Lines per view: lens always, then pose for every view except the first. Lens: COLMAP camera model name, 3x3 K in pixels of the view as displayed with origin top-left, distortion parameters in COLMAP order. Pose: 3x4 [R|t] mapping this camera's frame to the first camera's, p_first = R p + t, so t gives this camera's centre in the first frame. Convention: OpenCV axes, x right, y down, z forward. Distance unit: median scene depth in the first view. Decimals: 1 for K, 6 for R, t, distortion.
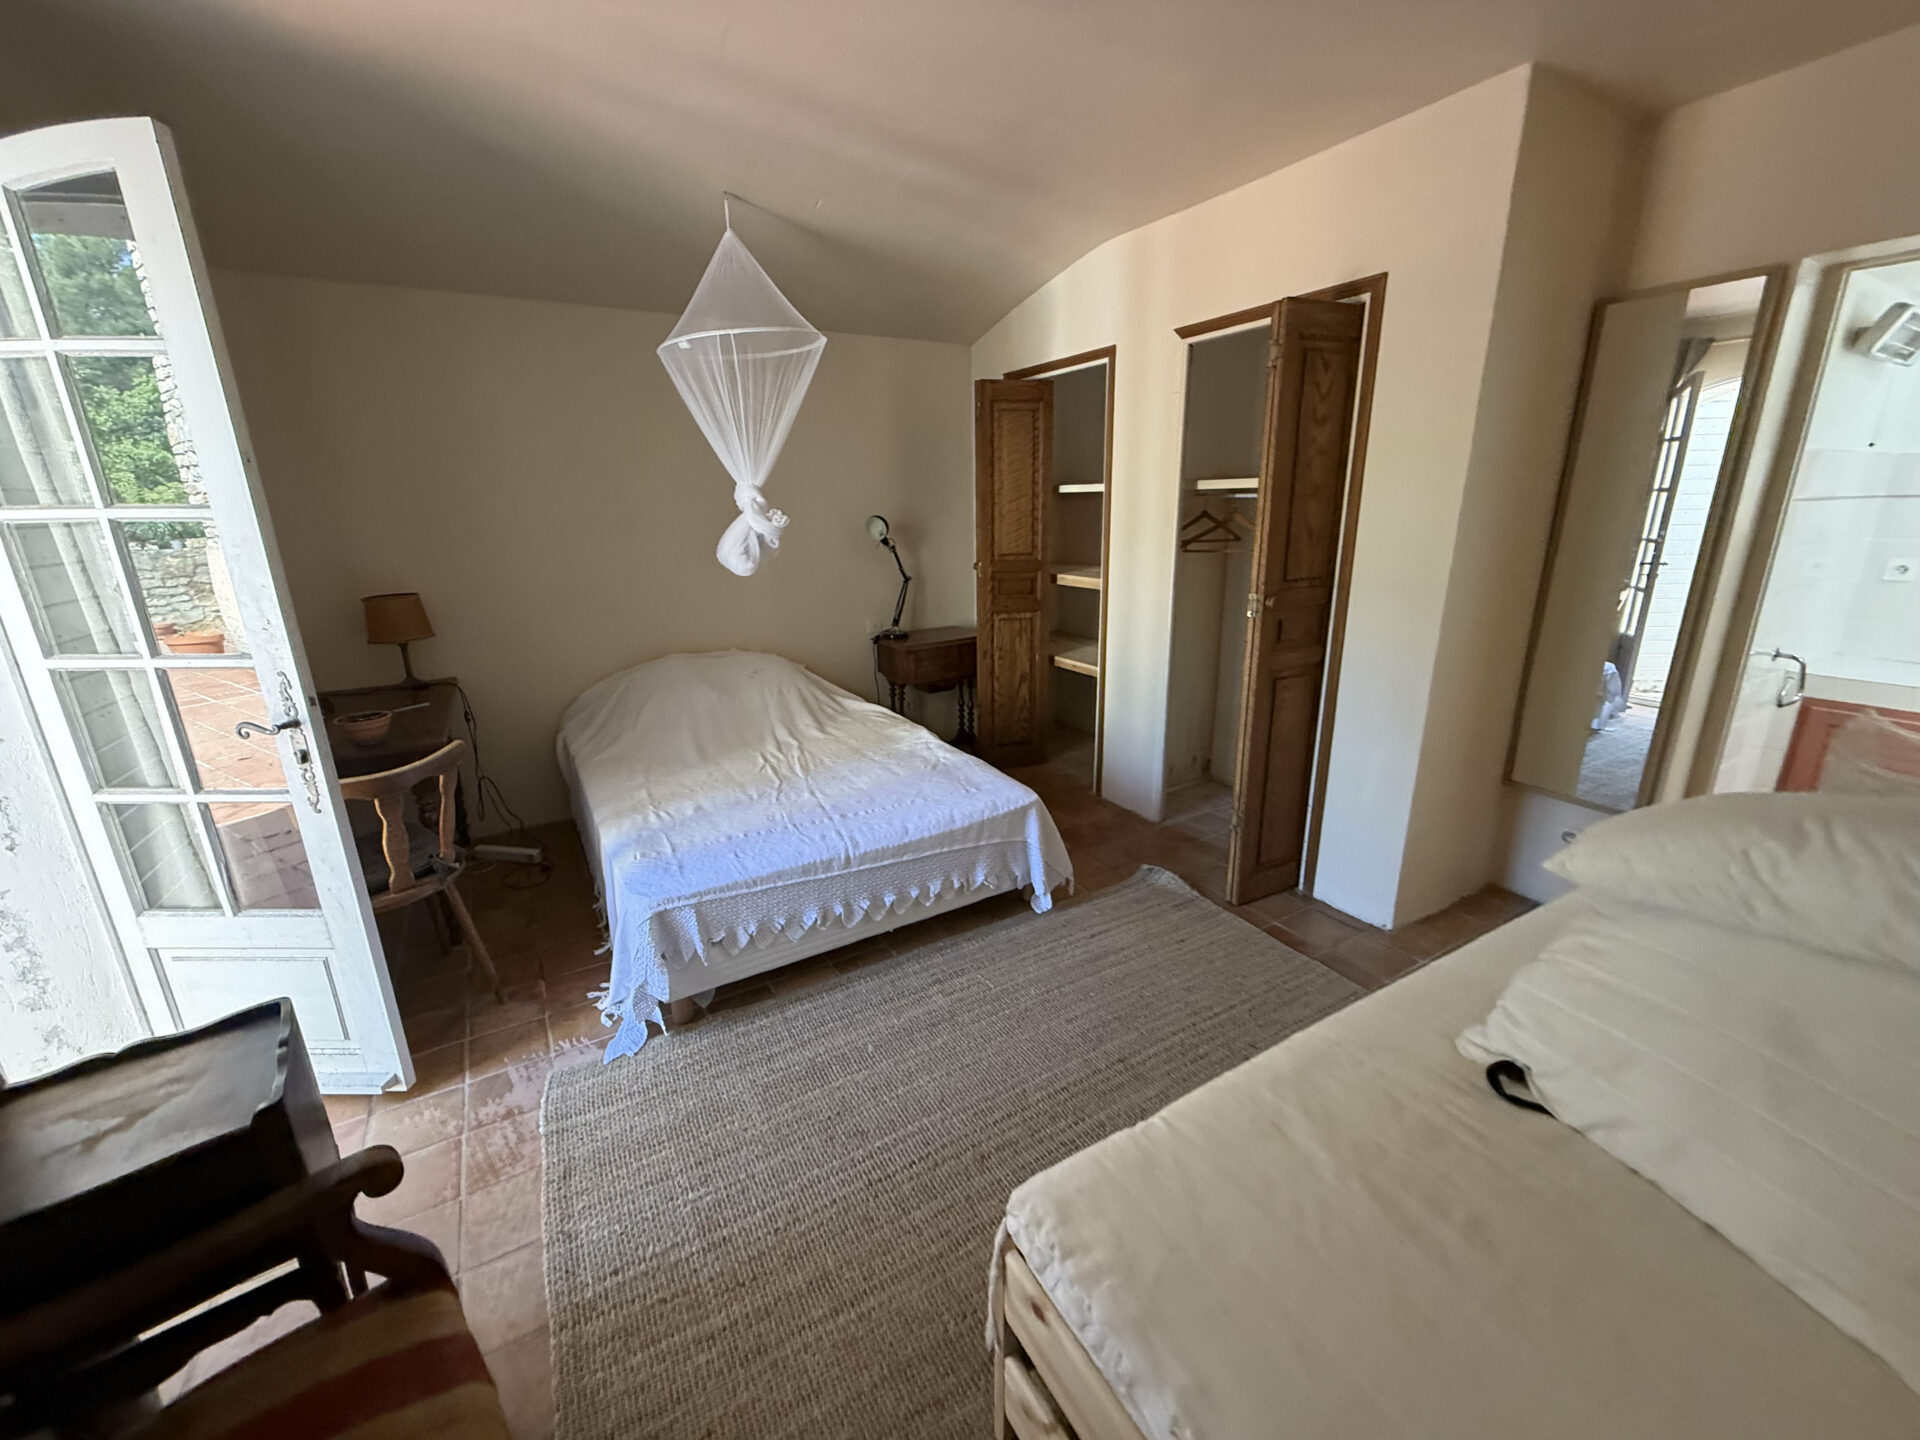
lens RADIAL K [[763.9, 0, 955.7], [0, 763.9, 717.6], [0, 0, 1]] dist [0.000810, -0.000423]
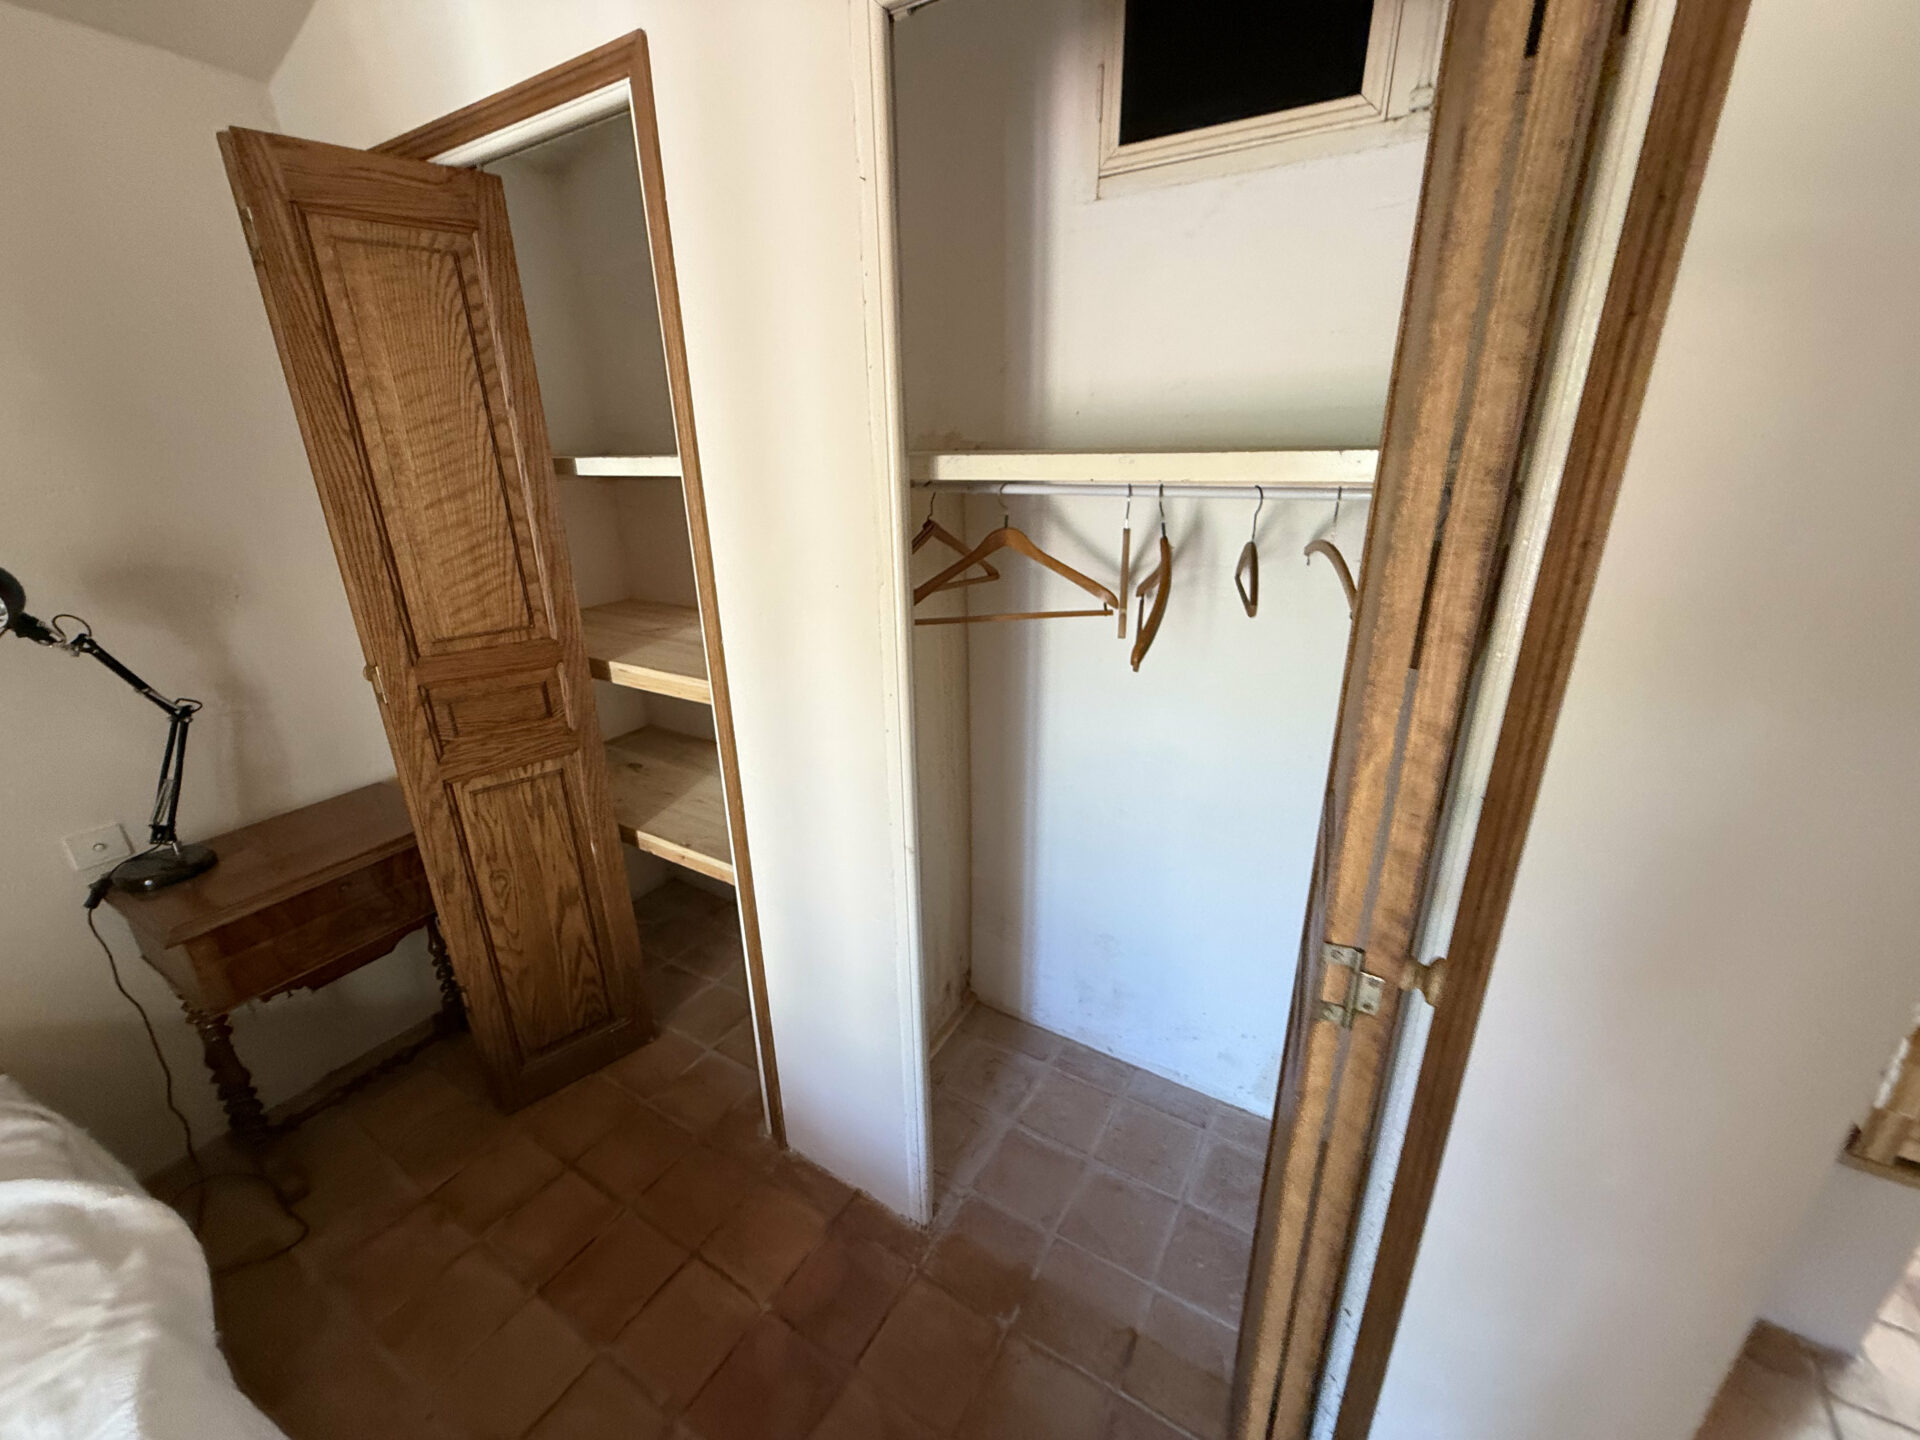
lens RADIAL K [[763.9, 0, 955.0], [0, 763.9, 721.4], [0, 0, 1]] dist [0.000810, -0.000423]
pose [[0.885766, -0.155223, 0.437406, 0.143879], [0.128491, 0.987594, 0.090270, -0.216189], [-0.445991, -0.023755, 0.894722, 0.664224]]
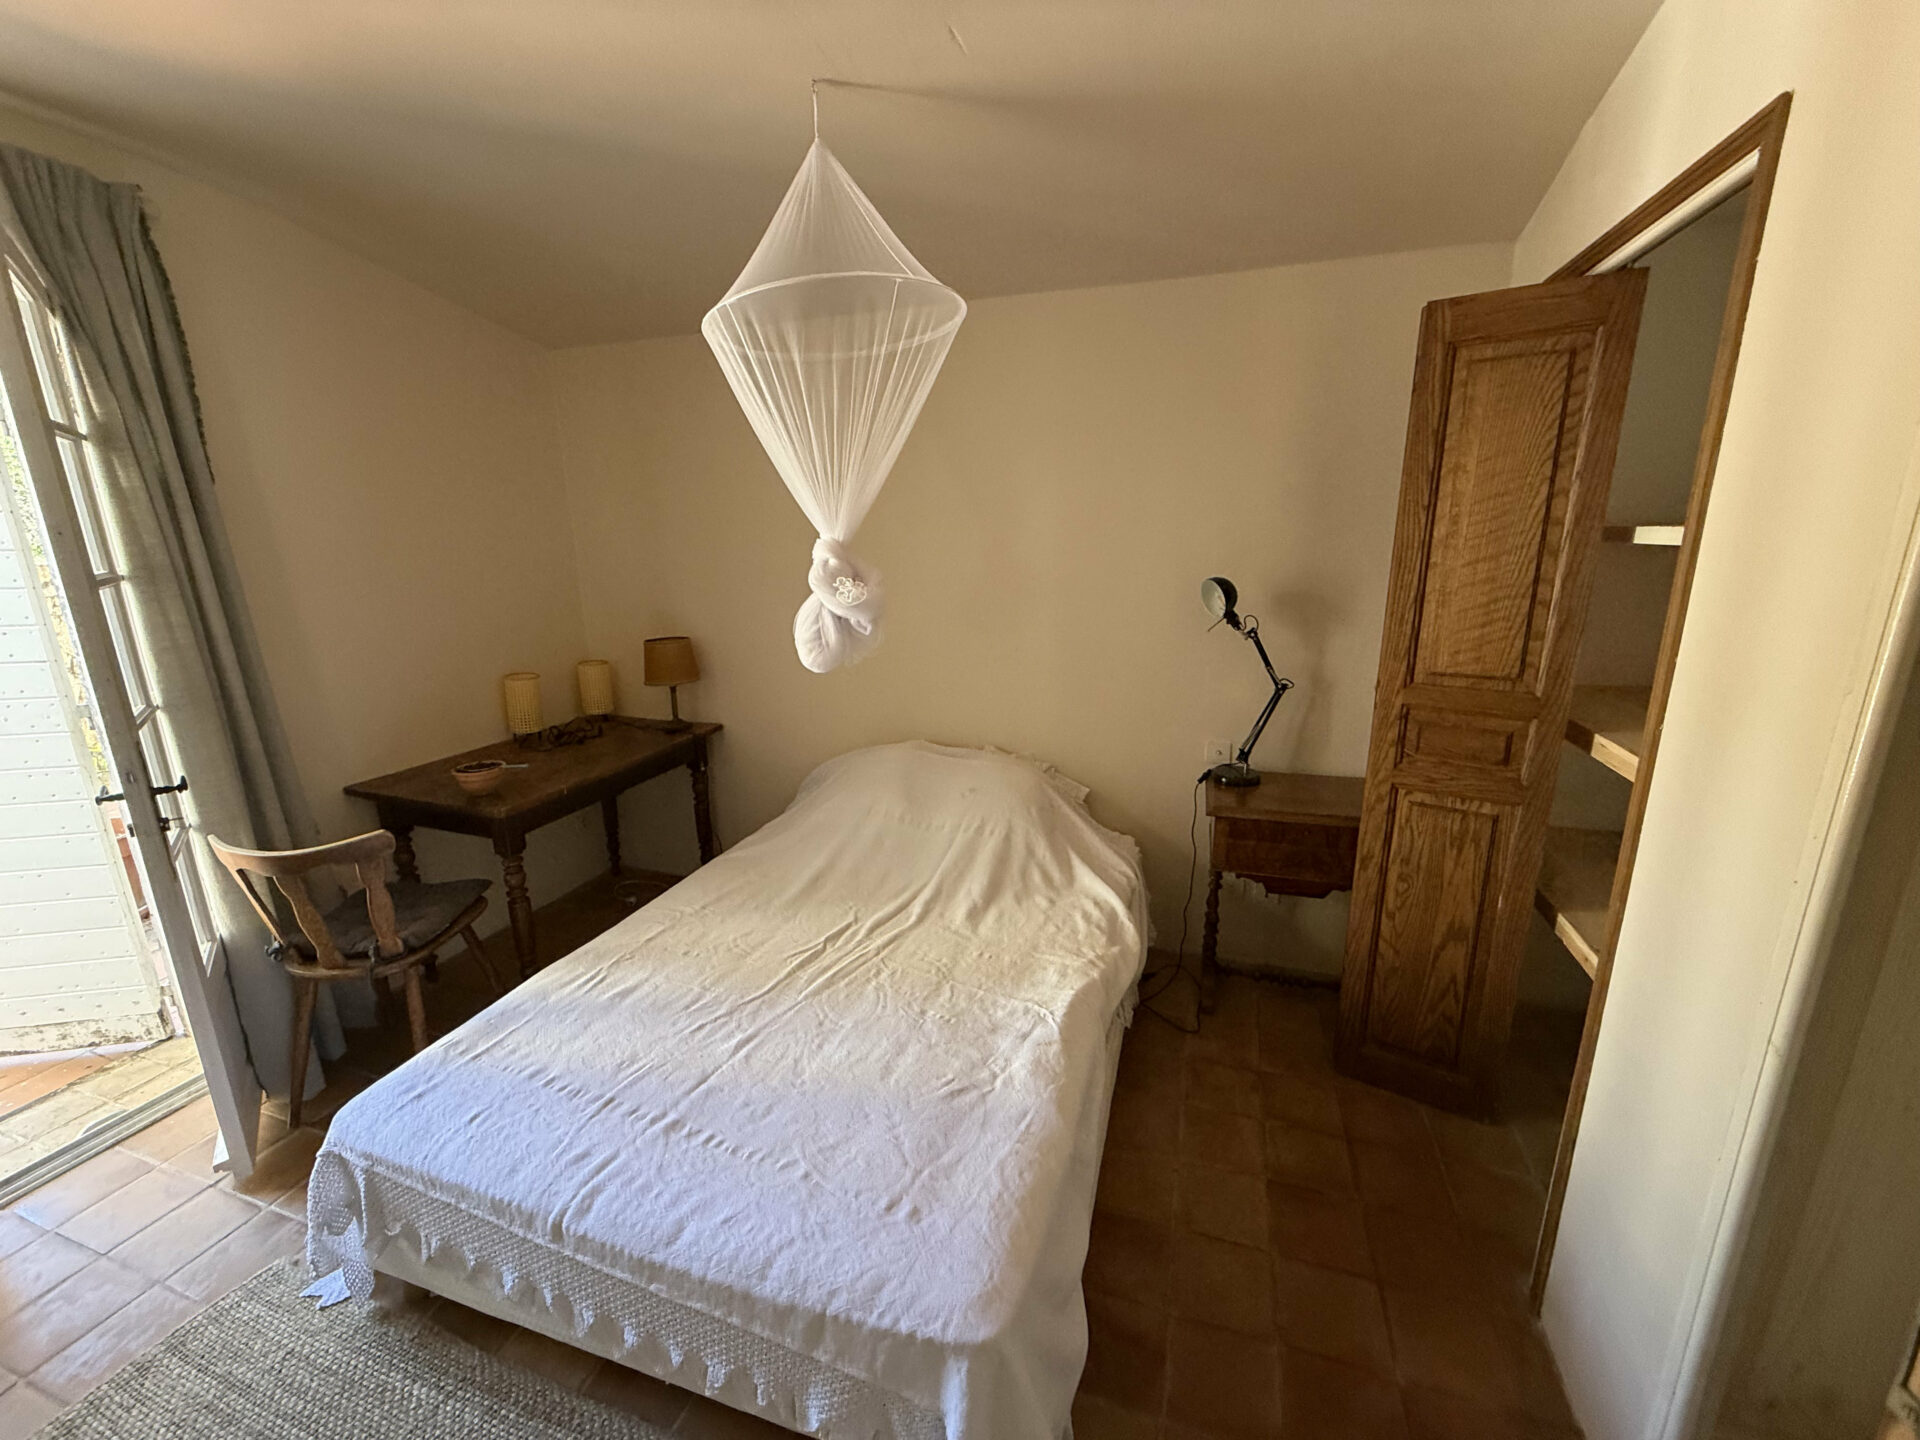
lens RADIAL K [[763.9, 0, 954.6], [0, 763.9, 721.4], [0, 0, 1]] dist [0.000810, -0.000423]
pose [[0.644265, 0.189967, -0.740834, 0.278805], [-0.203185, 0.976366, 0.073663, -0.197805], [0.737319, 0.103068, 0.667636, 0.587501]]
